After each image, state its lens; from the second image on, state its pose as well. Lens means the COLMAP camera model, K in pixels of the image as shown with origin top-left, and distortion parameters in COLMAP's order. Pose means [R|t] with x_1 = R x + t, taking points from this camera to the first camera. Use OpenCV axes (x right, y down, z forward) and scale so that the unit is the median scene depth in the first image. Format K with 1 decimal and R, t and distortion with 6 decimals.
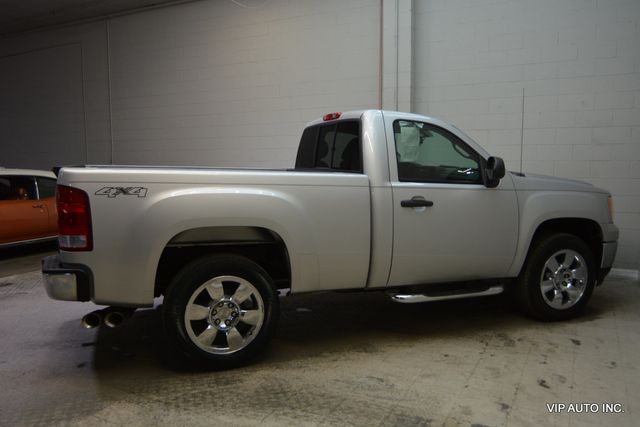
lens RADIAL K [[554.4, 0, 320.0], [0, 554.4, 213.5], [0, 0, 1]] dist [-0.018309, -0.003755]
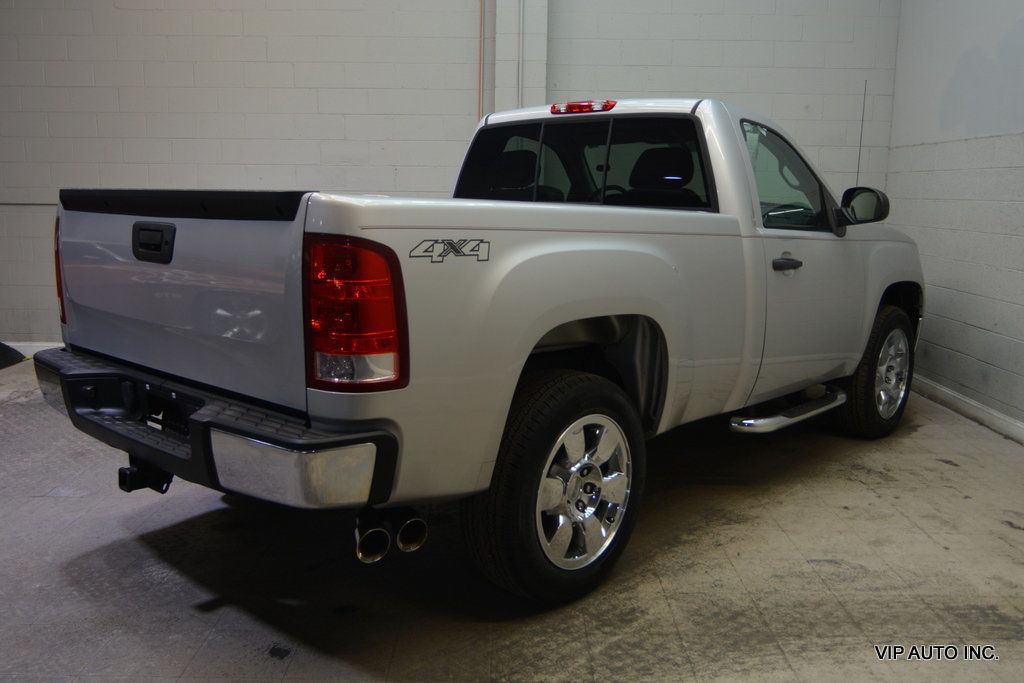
lens RADIAL K [[946.6, 0, 512.0], [0, 946.6, 341.5], [0, 0, 1]] dist [-0.019517, 0.002847]
pose [[0.872105, -0.059604, 0.485675, -0.695861], [0.030814, 0.997273, 0.067058, -0.015018], [-0.488347, -0.043516, 0.871564, 0.306239]]
